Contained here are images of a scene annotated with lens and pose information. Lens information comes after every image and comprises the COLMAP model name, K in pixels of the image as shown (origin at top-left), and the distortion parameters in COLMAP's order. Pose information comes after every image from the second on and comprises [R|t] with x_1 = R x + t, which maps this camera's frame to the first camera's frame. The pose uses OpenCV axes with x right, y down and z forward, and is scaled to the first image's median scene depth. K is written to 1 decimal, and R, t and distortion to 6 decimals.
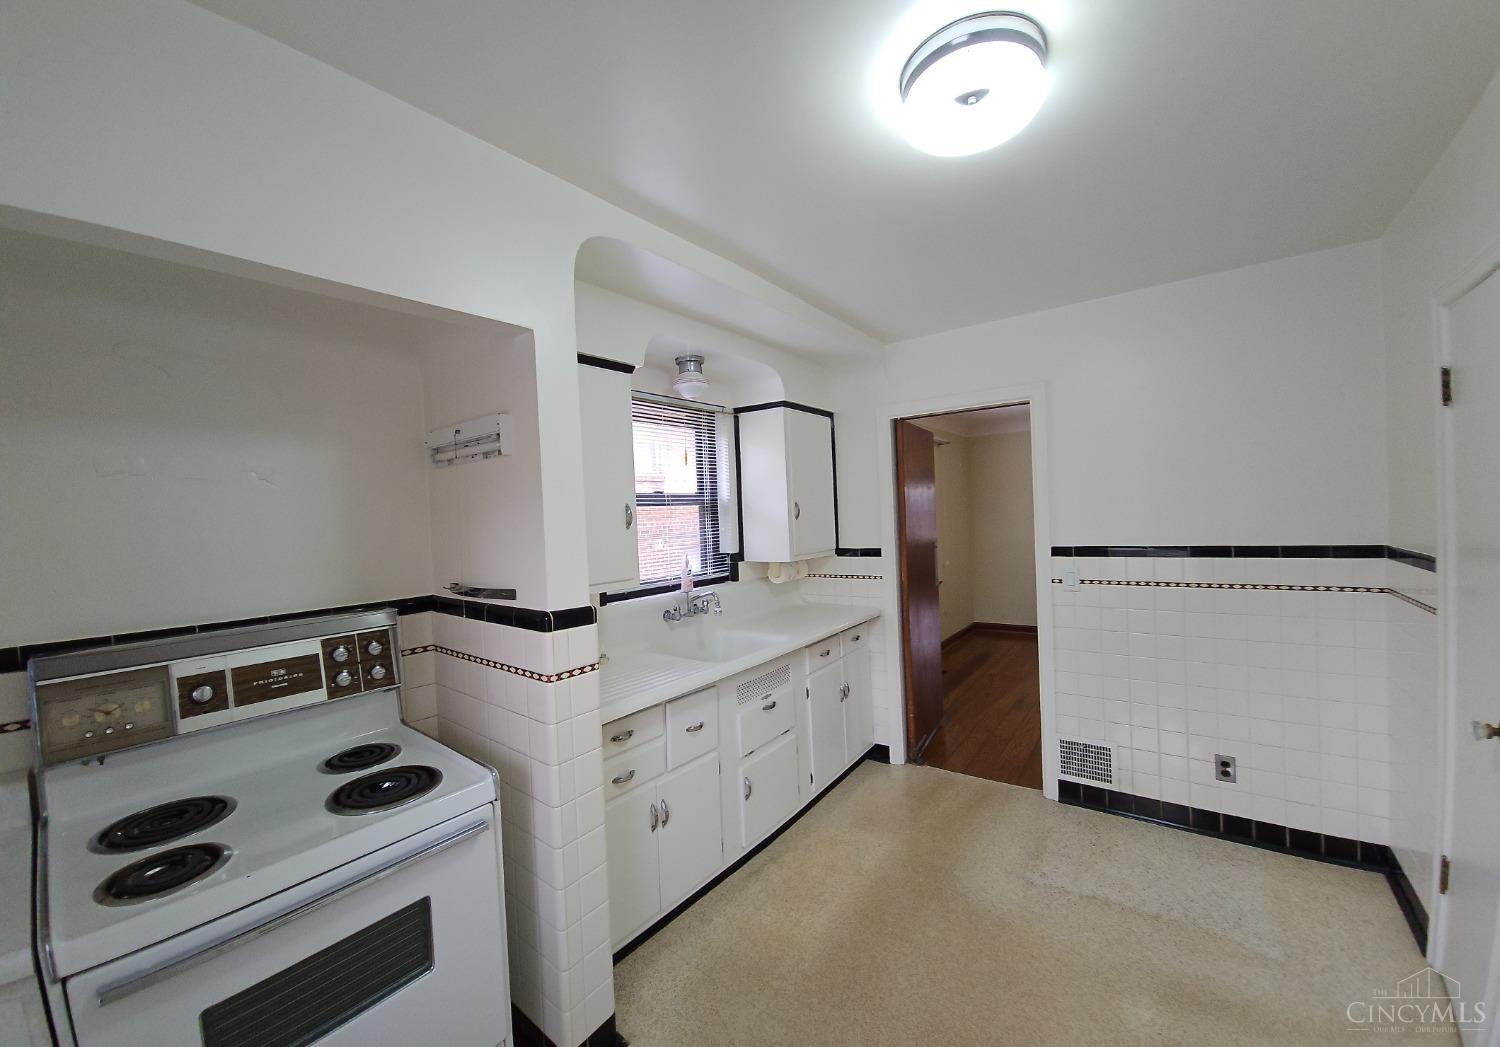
lens RADIAL K [[569.0, 0, 748.9], [0, 569.0, 530.7], [0, 0, 1]] dist [0.002918, 0.000134]
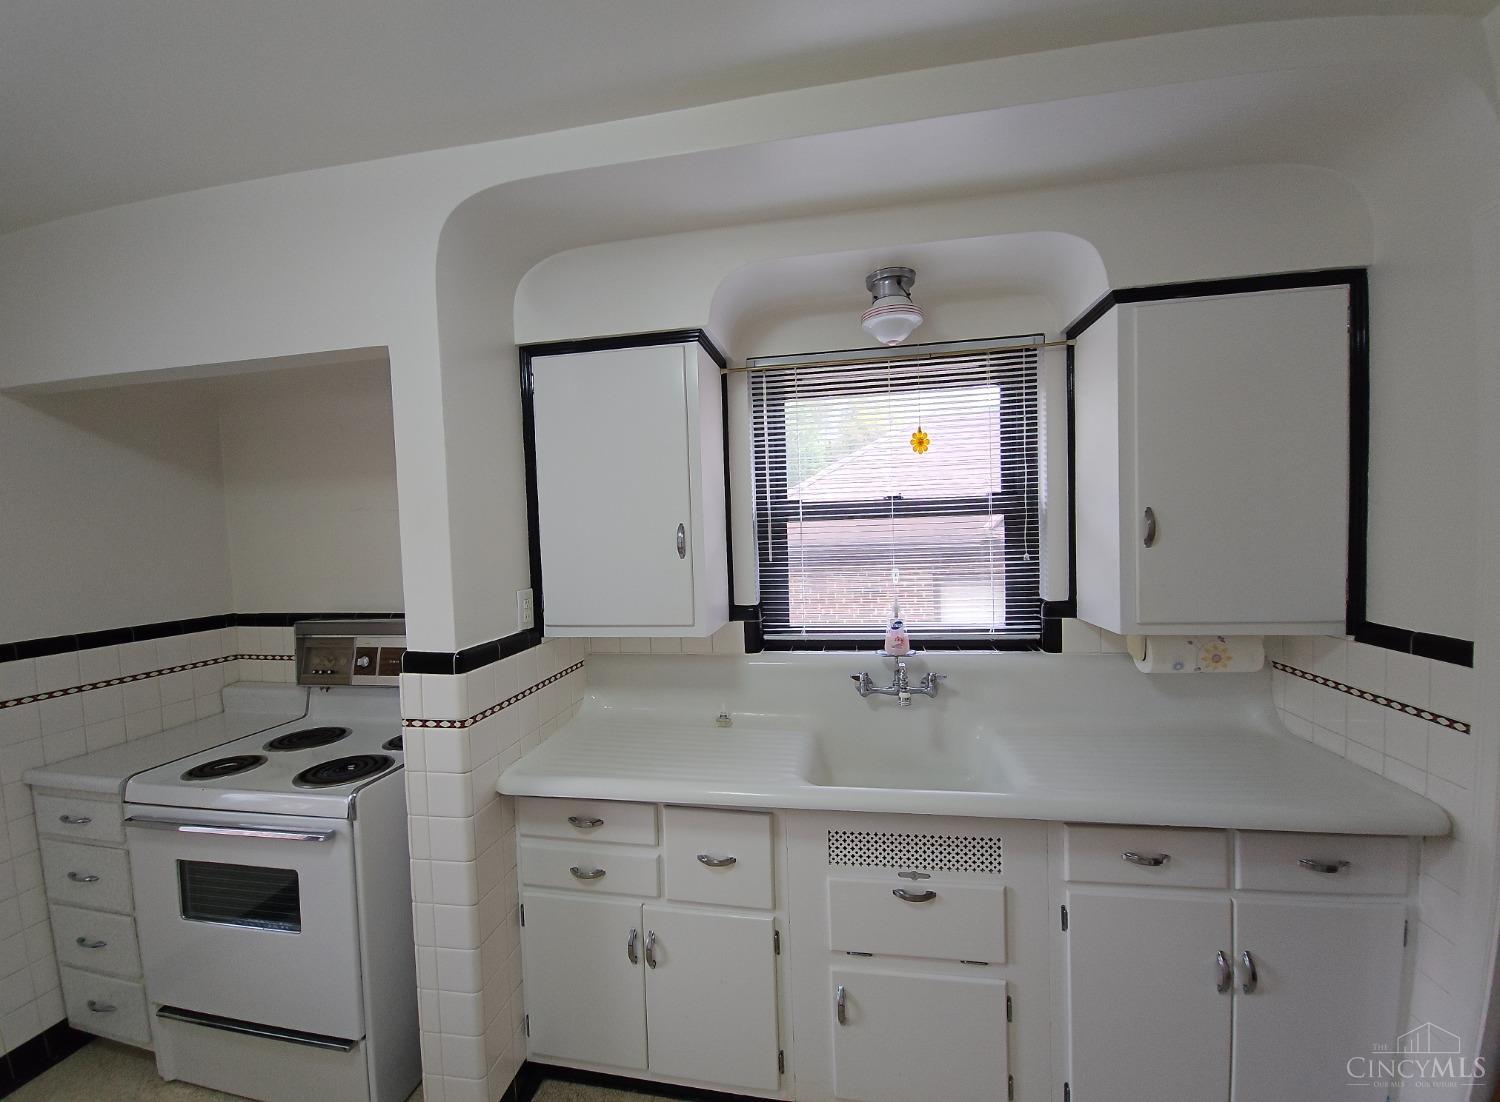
lens RADIAL K [[613.0, 0, 744.4], [0, 613.0, 565.8], [0, 0, 1]] dist [-0.007341, 0.000156]
pose [[0.470139, 0.067125, -0.880036, 0.424223], [-0.013410, 0.997532, 0.068923, -0.038333], [0.882491, -0.020602, 0.469878, 0.562318]]
